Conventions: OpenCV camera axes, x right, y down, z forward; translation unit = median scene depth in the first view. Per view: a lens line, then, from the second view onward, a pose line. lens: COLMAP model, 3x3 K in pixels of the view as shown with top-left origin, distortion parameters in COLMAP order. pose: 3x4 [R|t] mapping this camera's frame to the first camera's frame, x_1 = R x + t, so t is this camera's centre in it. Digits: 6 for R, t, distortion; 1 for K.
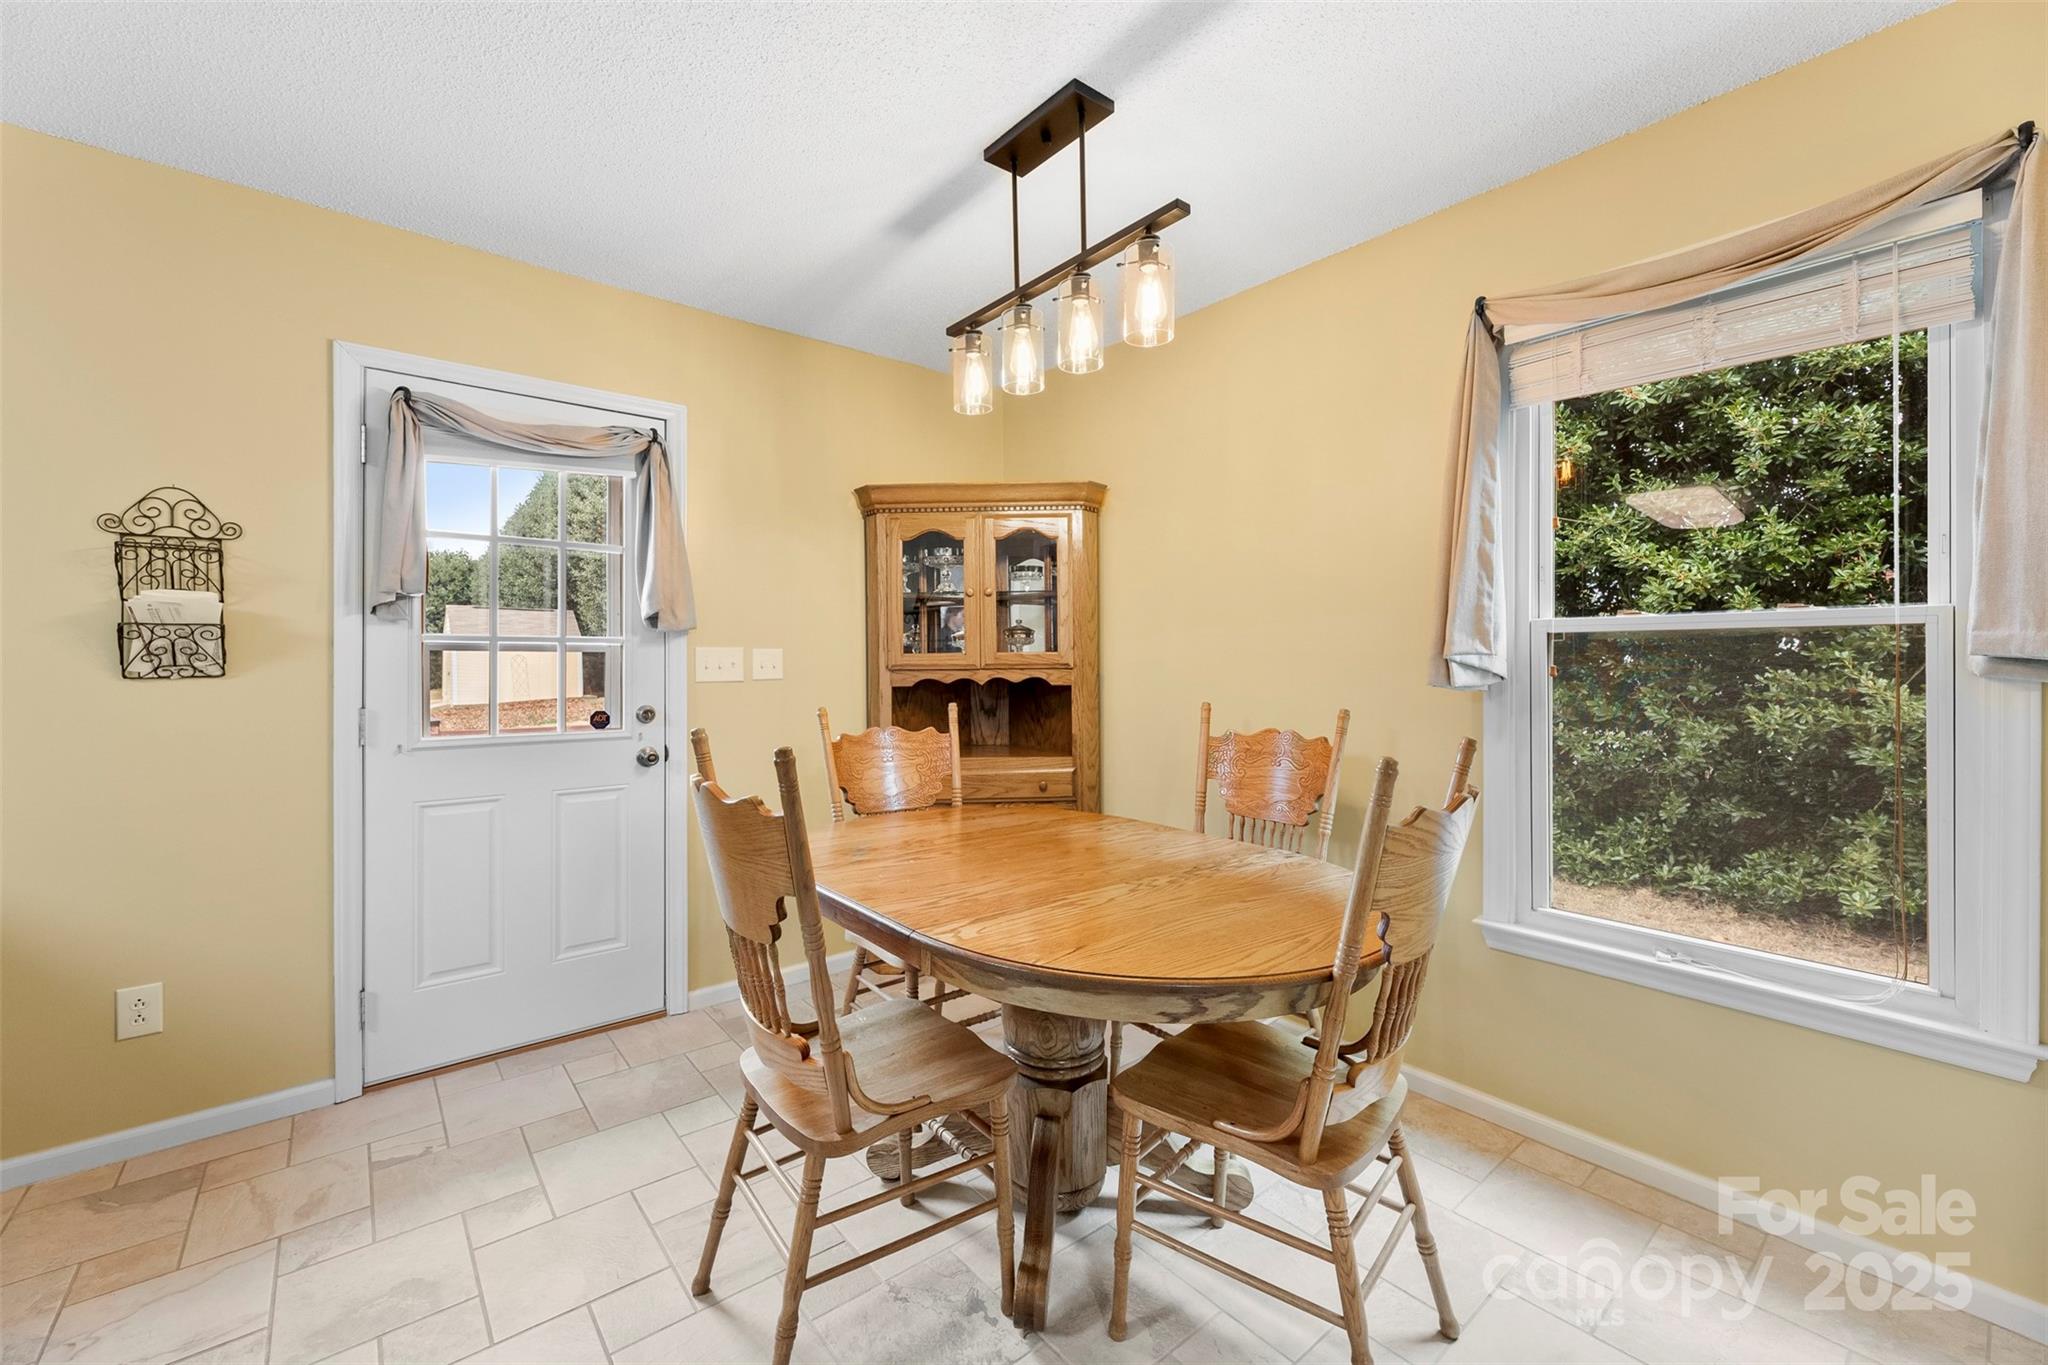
lens RADIAL K [[829.0, 0, 1009.2], [0, 829.0, 664.6], [0, 0, 1]] dist [-0.001274, 0.000281]
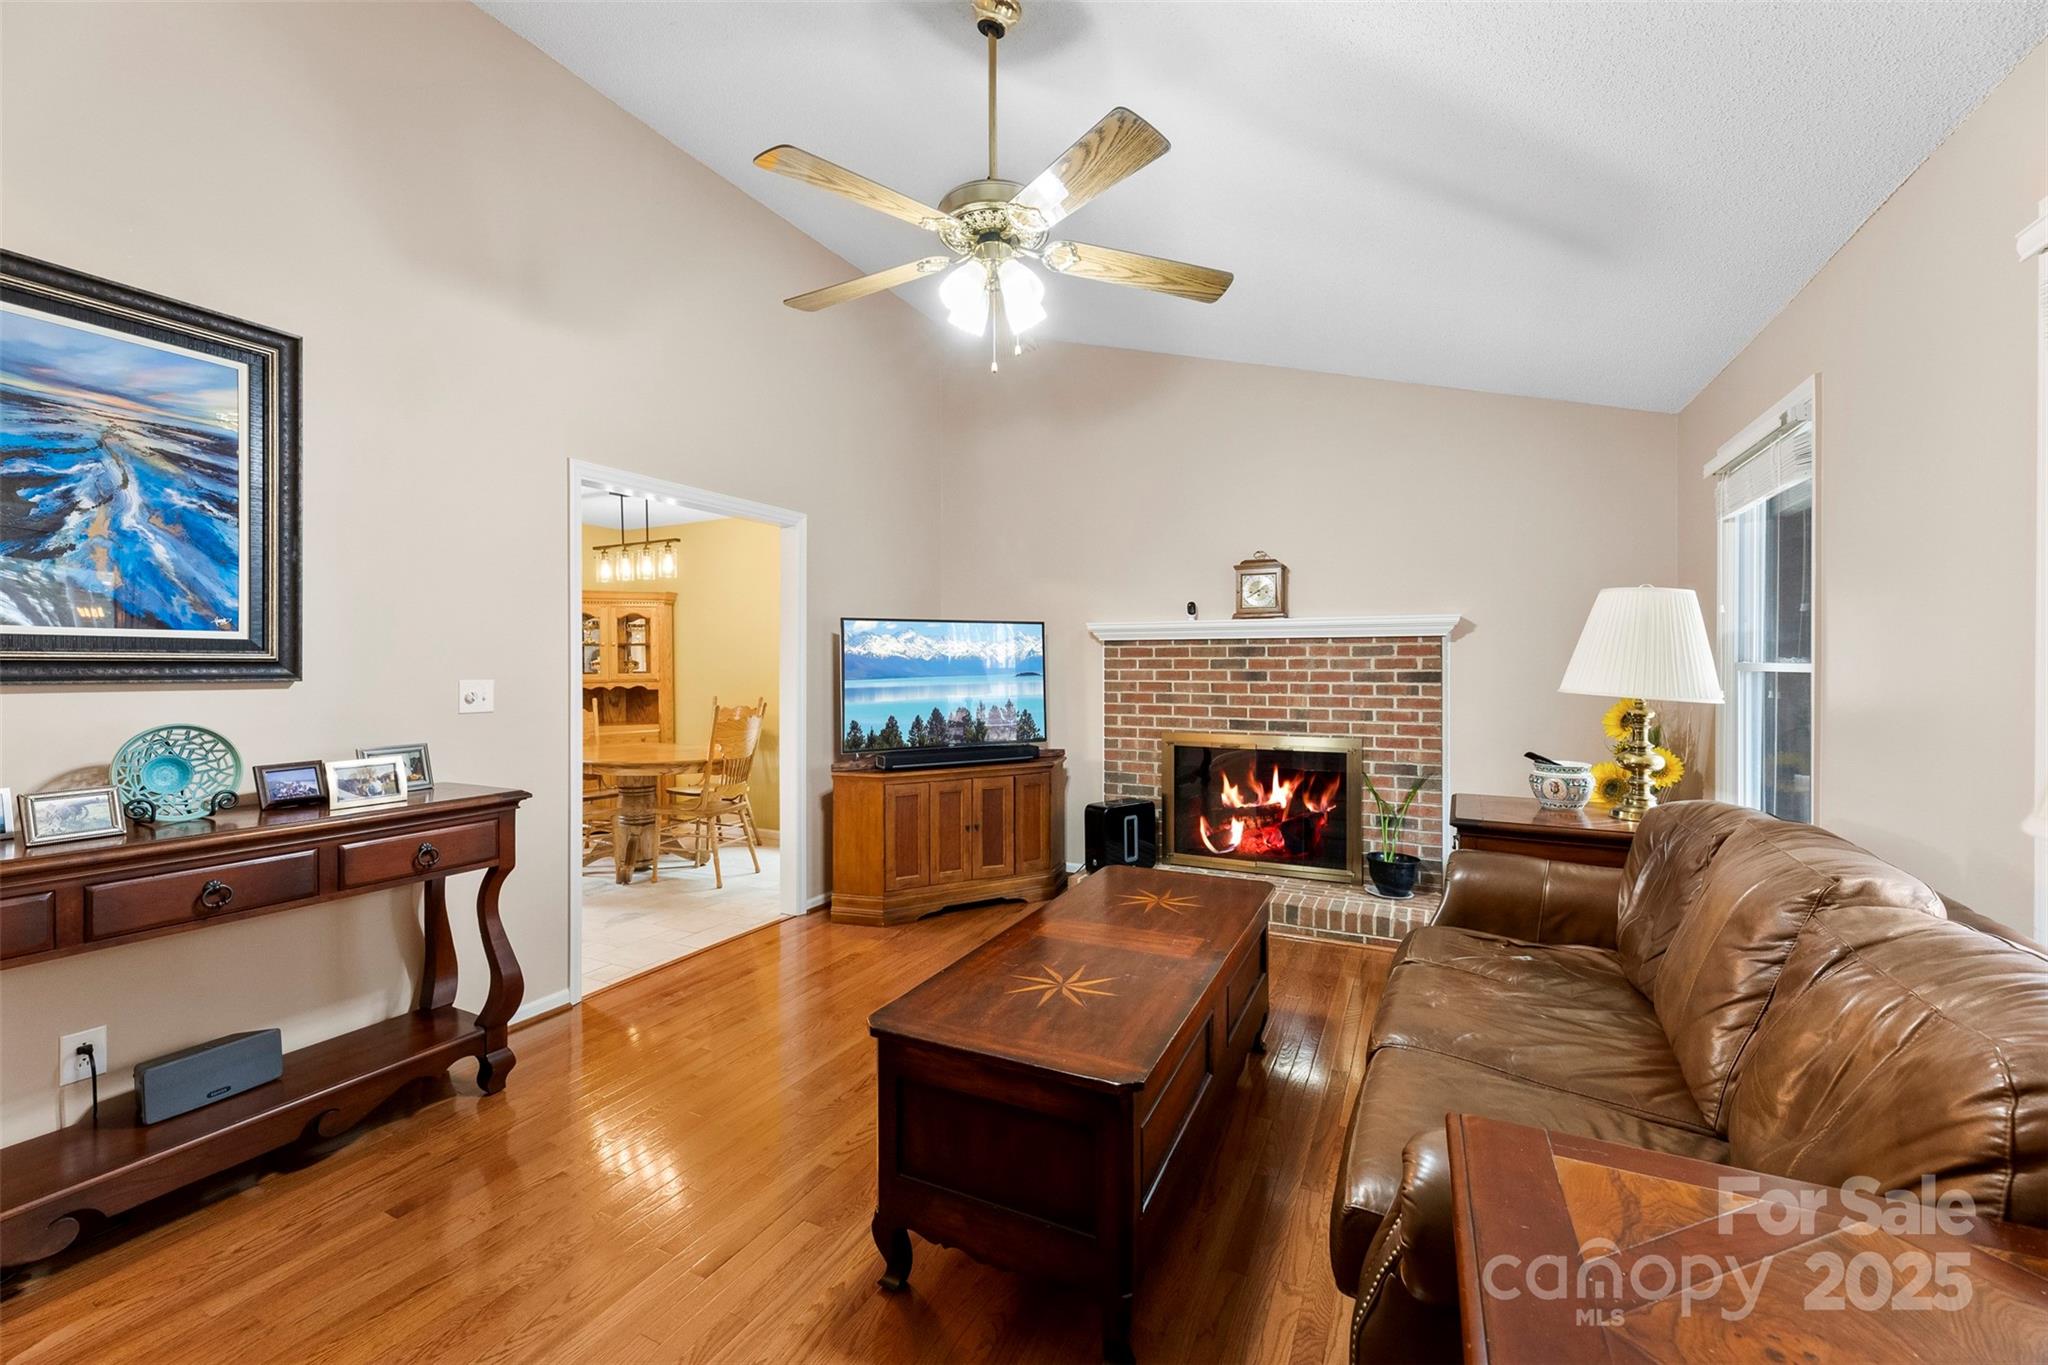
lens RADIAL K [[829.0, 0, 1024.0], [0, 829.0, 673.1], [0, 0, 1]] dist [-0.001274, 0.000281]
pose [[0.910880, -0.004827, 0.412644, 0.052677], [0.002768, 0.999981, 0.005588, -0.024957], [-0.412663, -0.003948, 0.910875, -1.249289]]
